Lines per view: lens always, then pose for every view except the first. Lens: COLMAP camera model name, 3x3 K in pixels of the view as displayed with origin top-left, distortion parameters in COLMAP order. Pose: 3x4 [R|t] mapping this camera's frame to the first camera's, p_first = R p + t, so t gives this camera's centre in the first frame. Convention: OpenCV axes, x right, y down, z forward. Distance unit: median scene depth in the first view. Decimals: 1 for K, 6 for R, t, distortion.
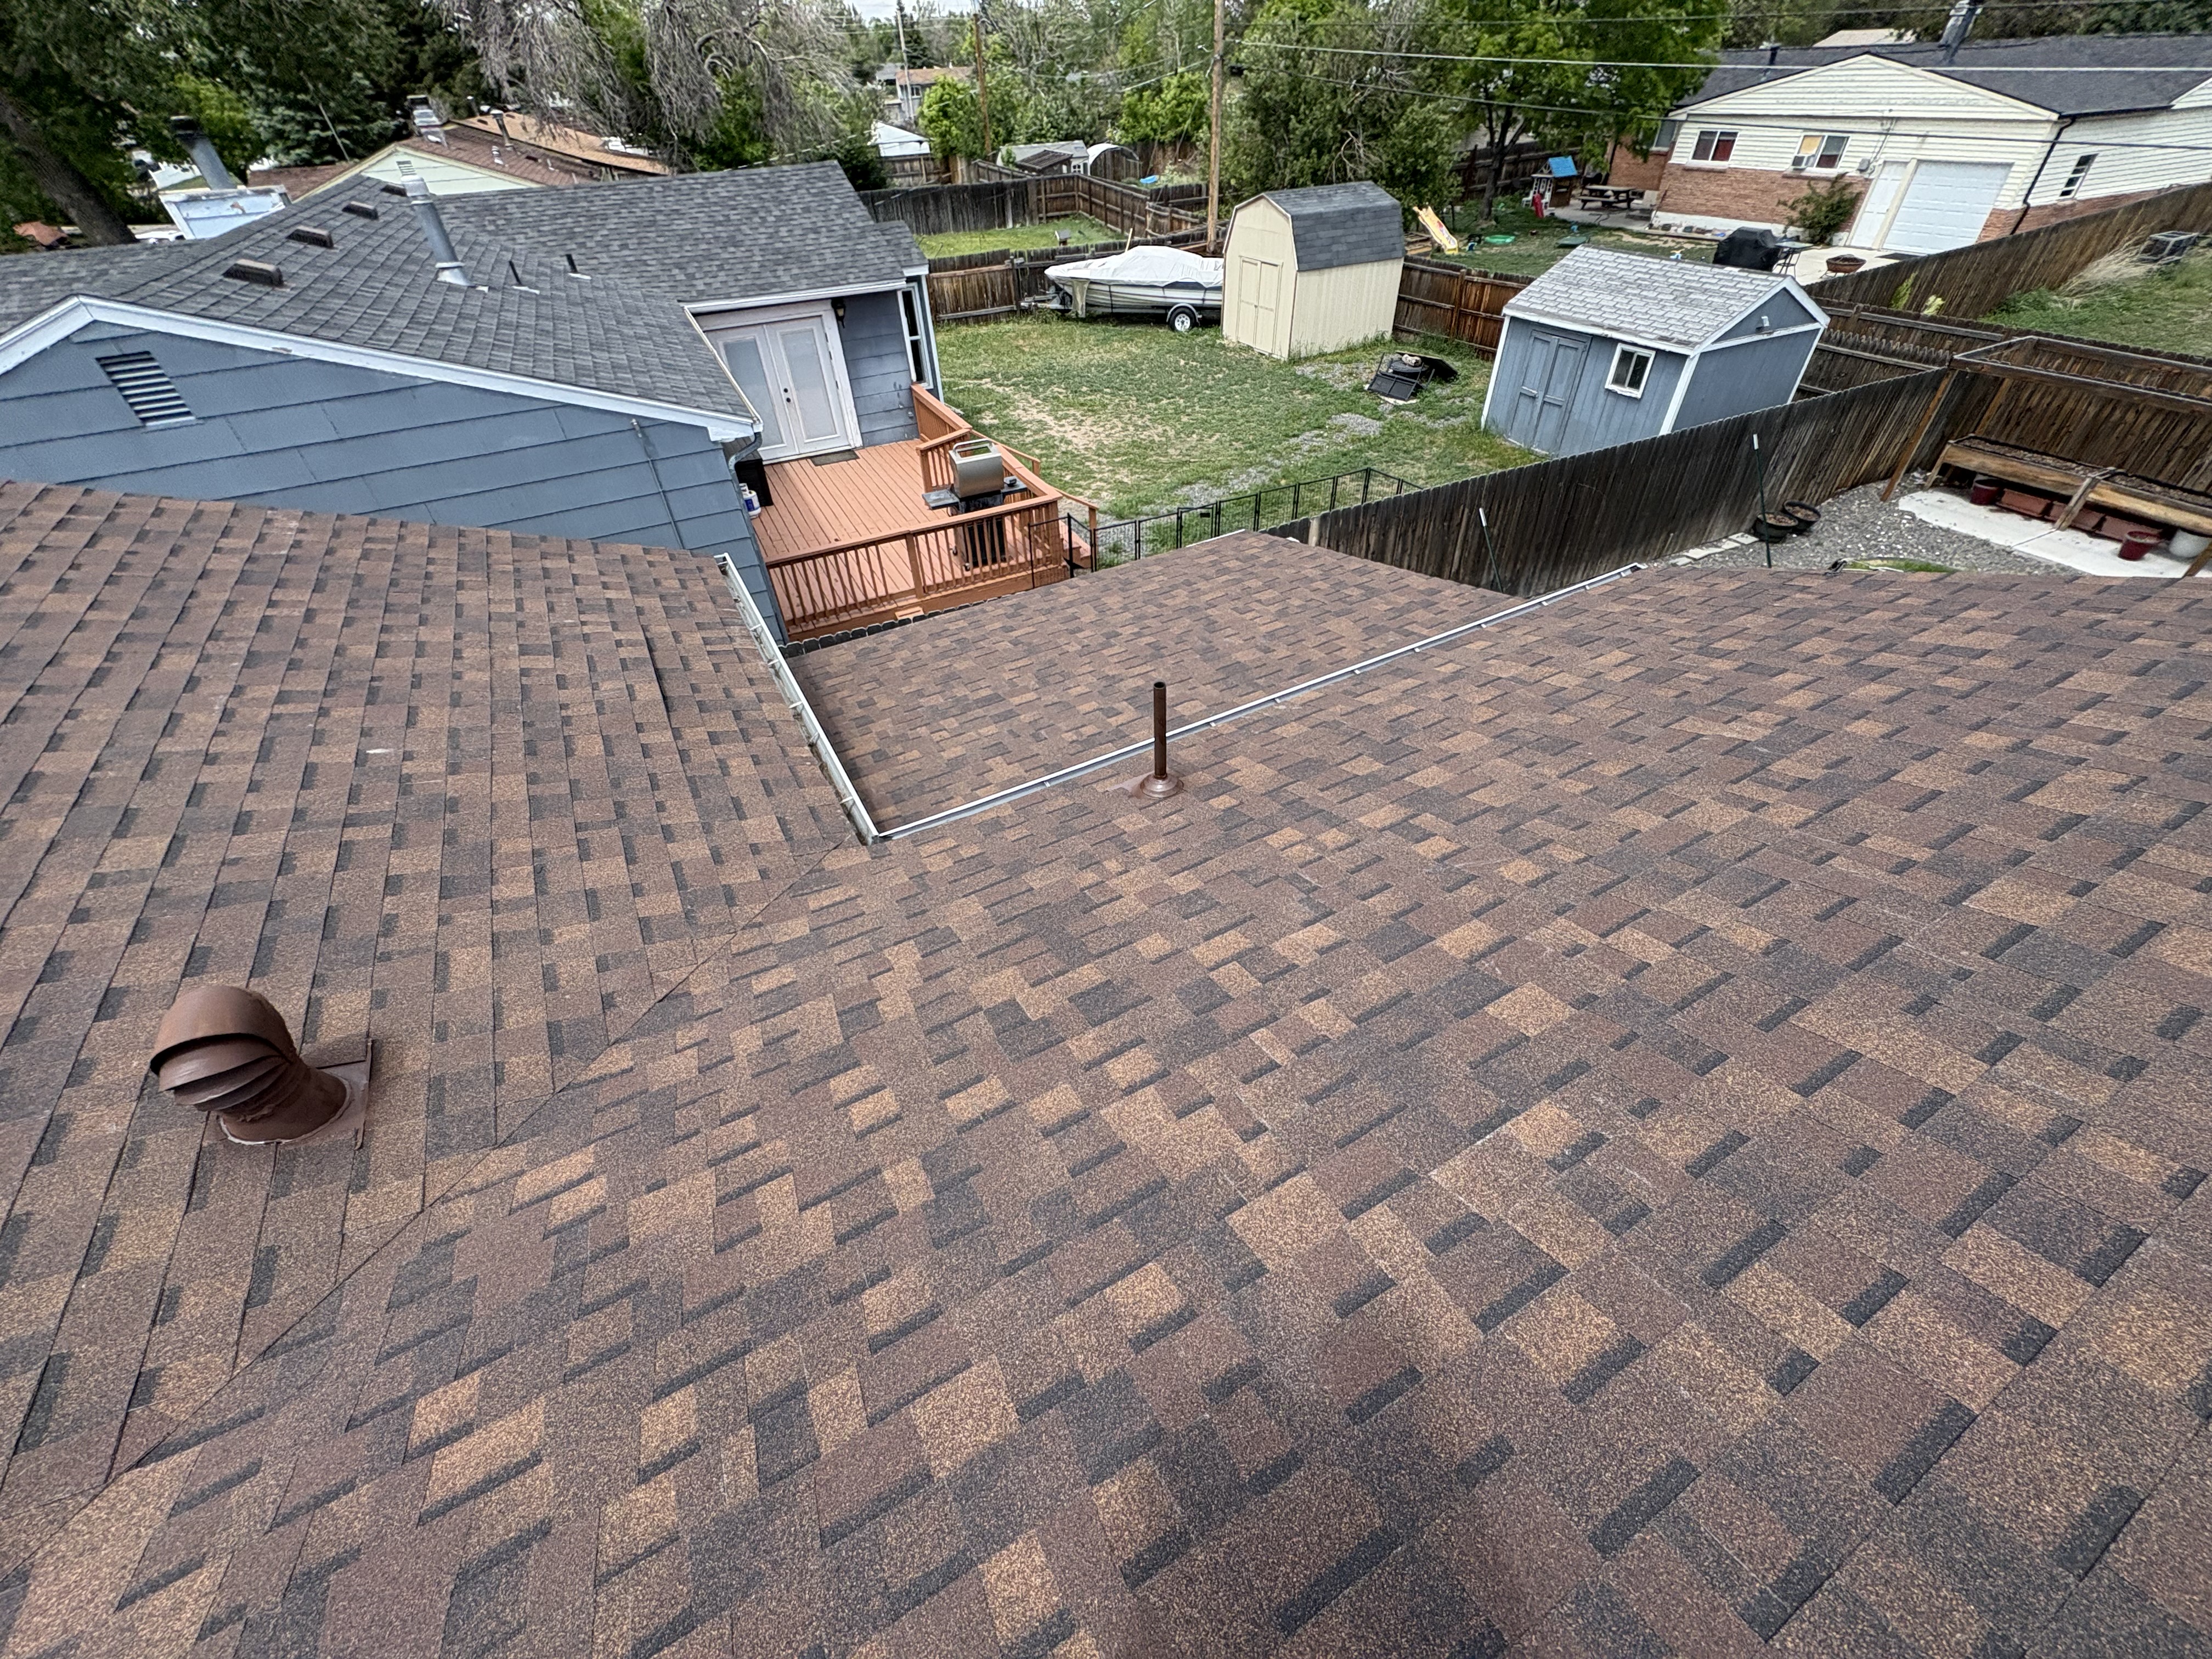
lens RADIAL K [[885.8, 0, 1107.6], [0, 885.8, 831.5], [0, 0, 1]] dist [0.000799, -0.000029]
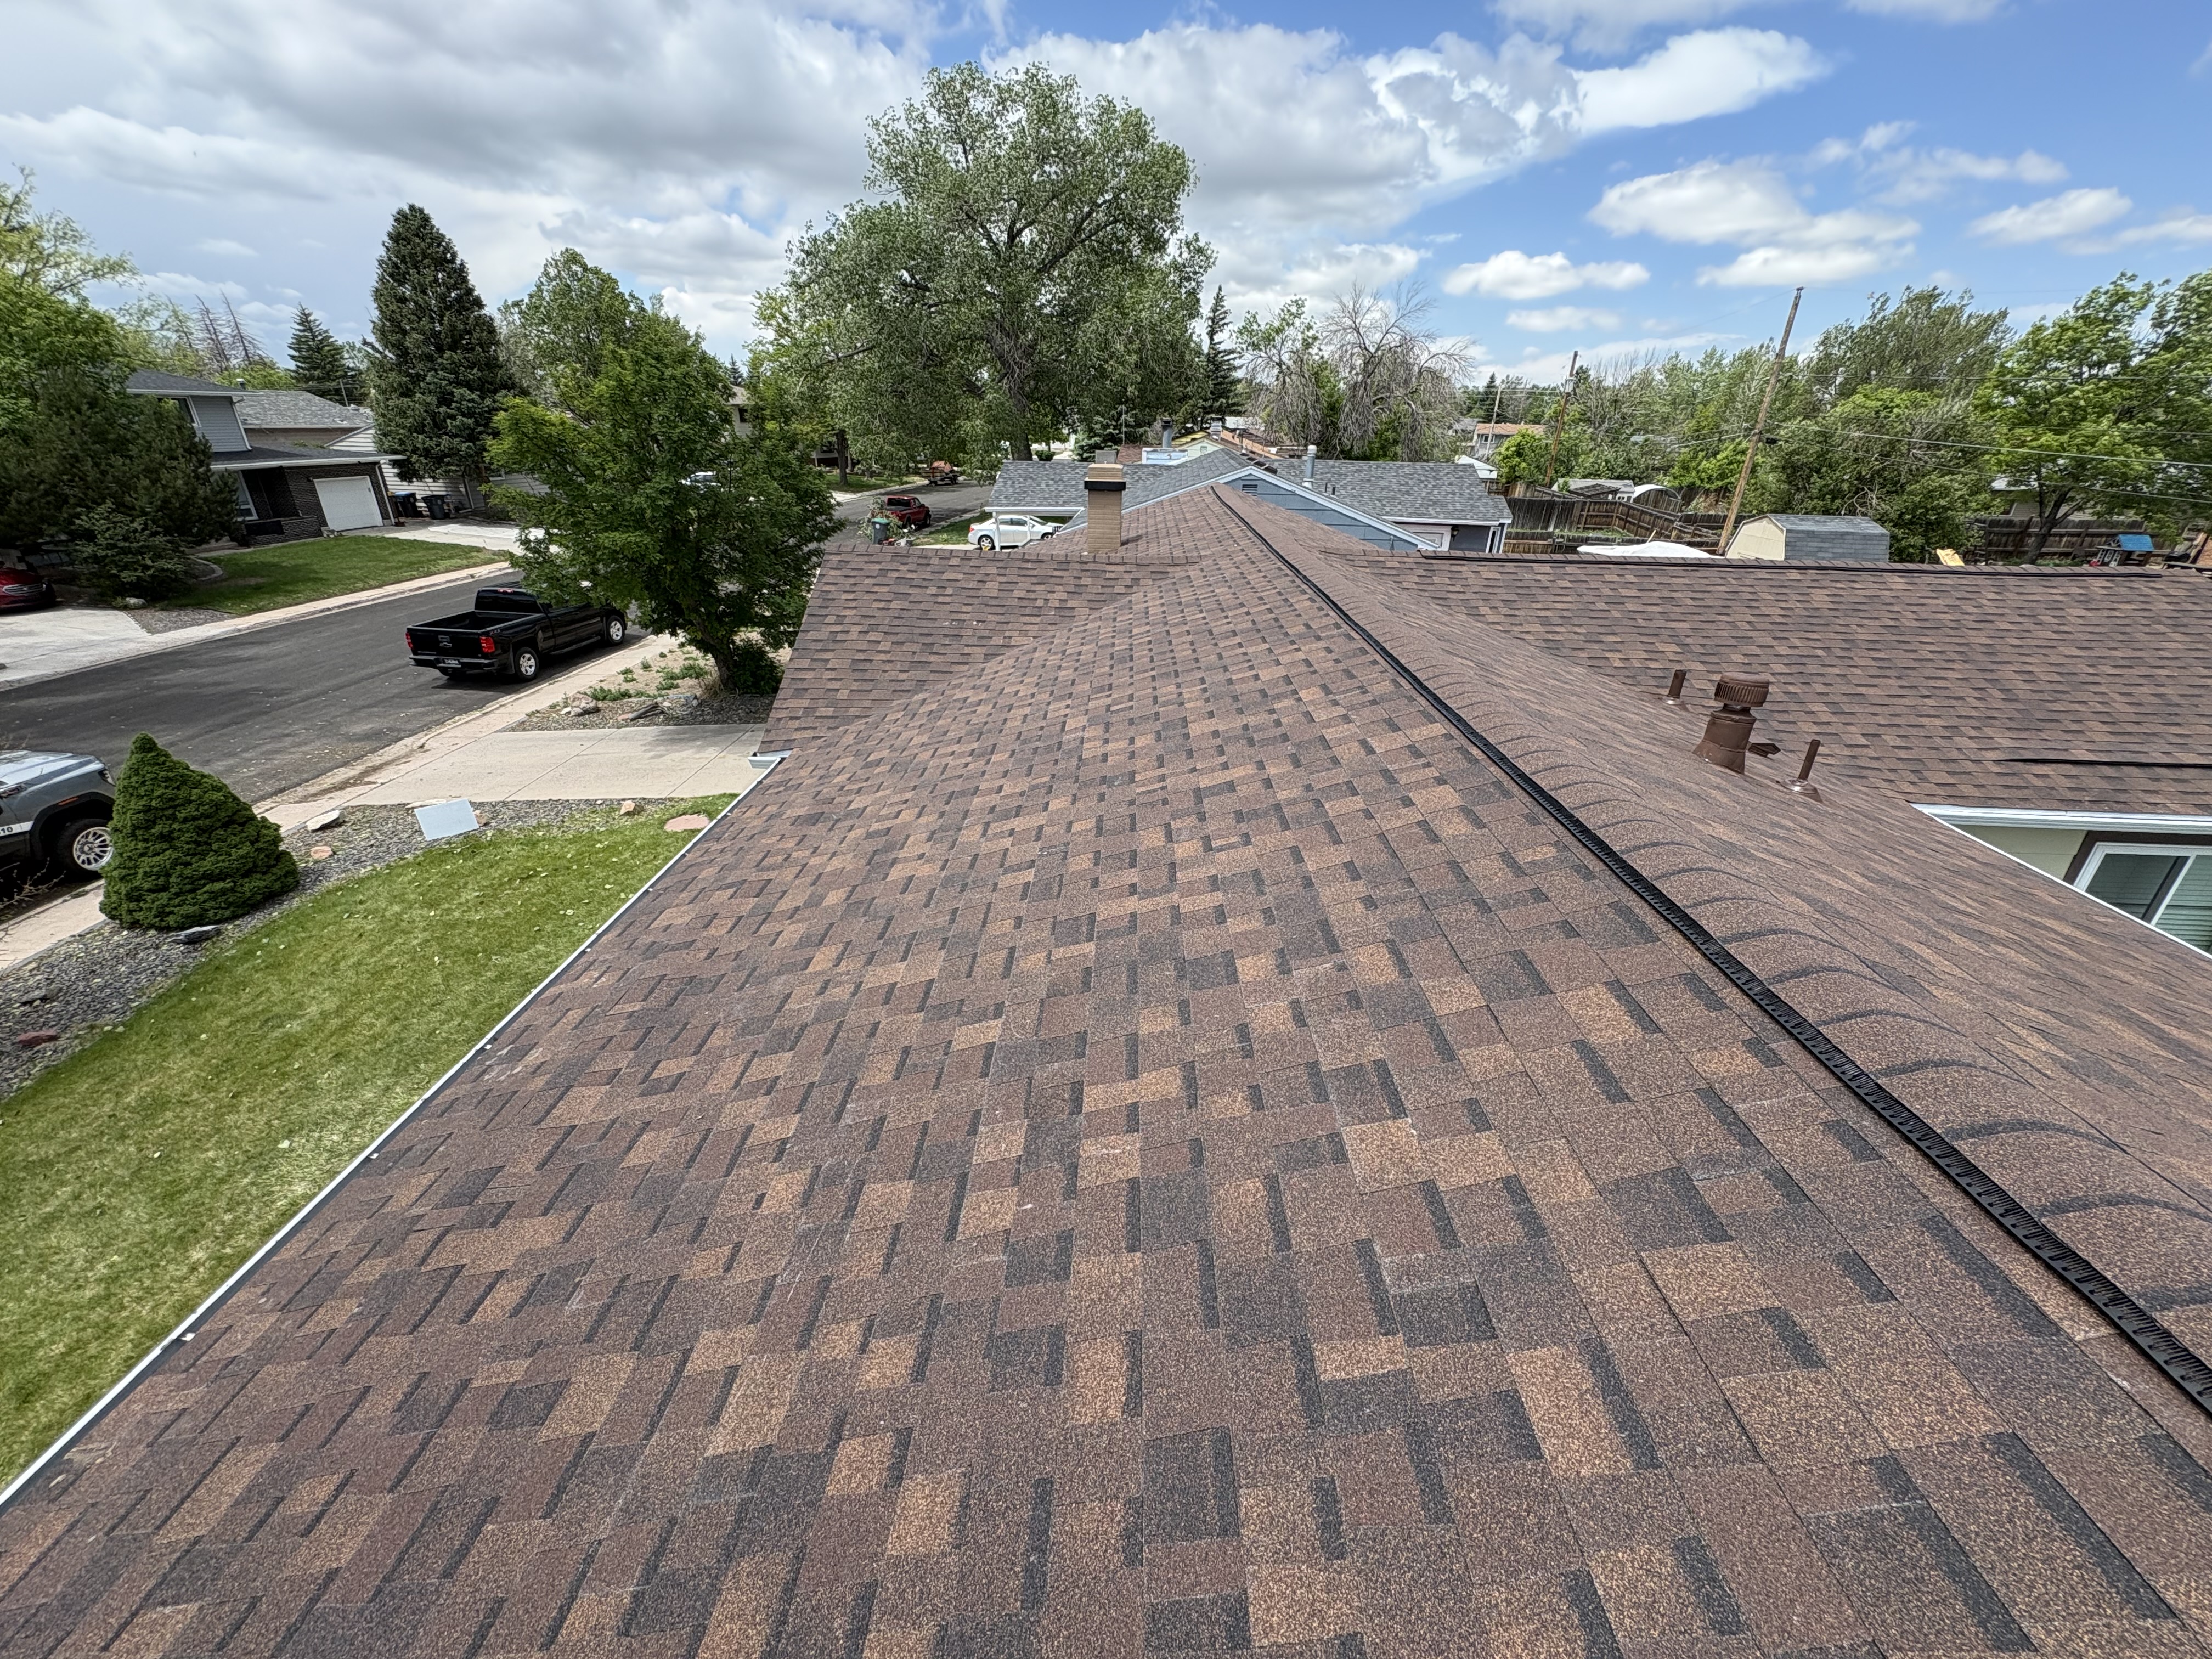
lens RADIAL K [[885.8, 0, 1106.6], [0, 885.8, 821.9], [0, 0, 1]] dist [0.000799, -0.000029]
pose [[0.858561, 0.266462, -0.438030, 0.026491], [-0.377511, 0.906633, -0.188419, 0.409501], [0.346926, 0.327131, 0.878993, -0.469801]]
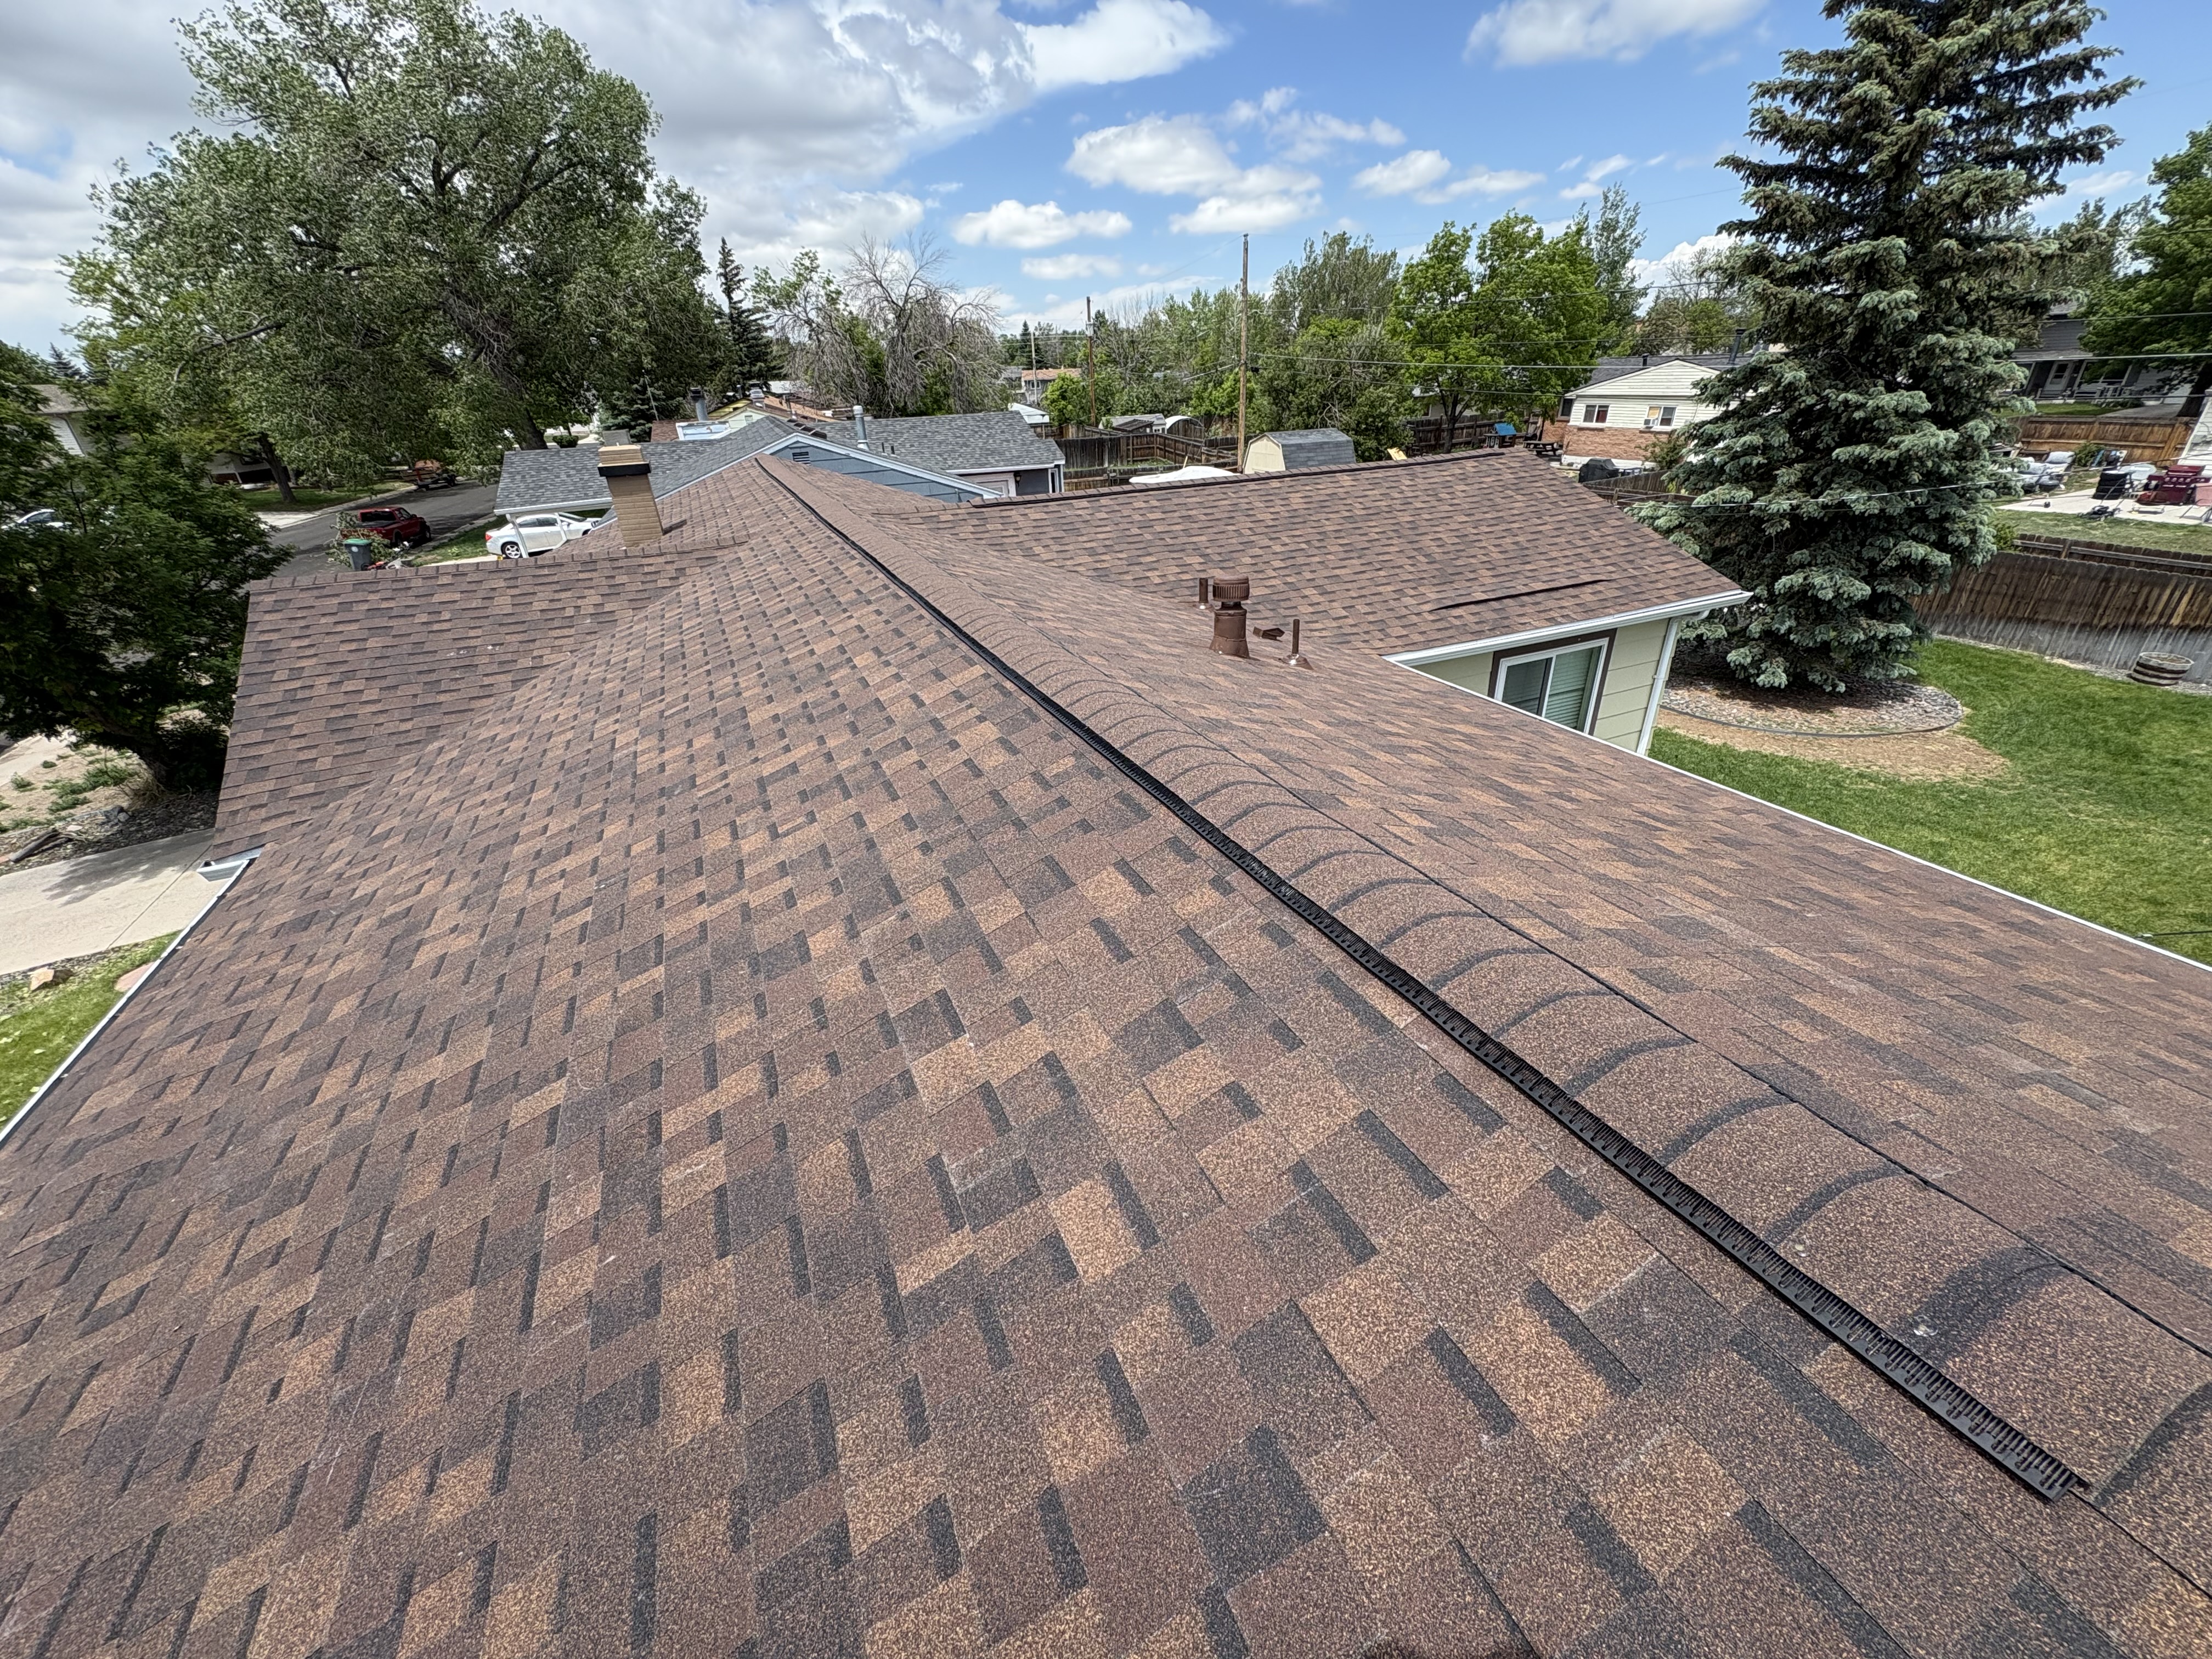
lens RADIAL K [[885.8, 0, 1105.4], [0, 885.8, 824.3], [0, 0, 1]] dist [0.000799, -0.000029]
pose [[0.996091, 0.040194, -0.078657, 0.045406], [-0.057522, 0.970945, -0.232285, 0.407397], [0.067035, 0.235901, 0.969462, -0.468660]]
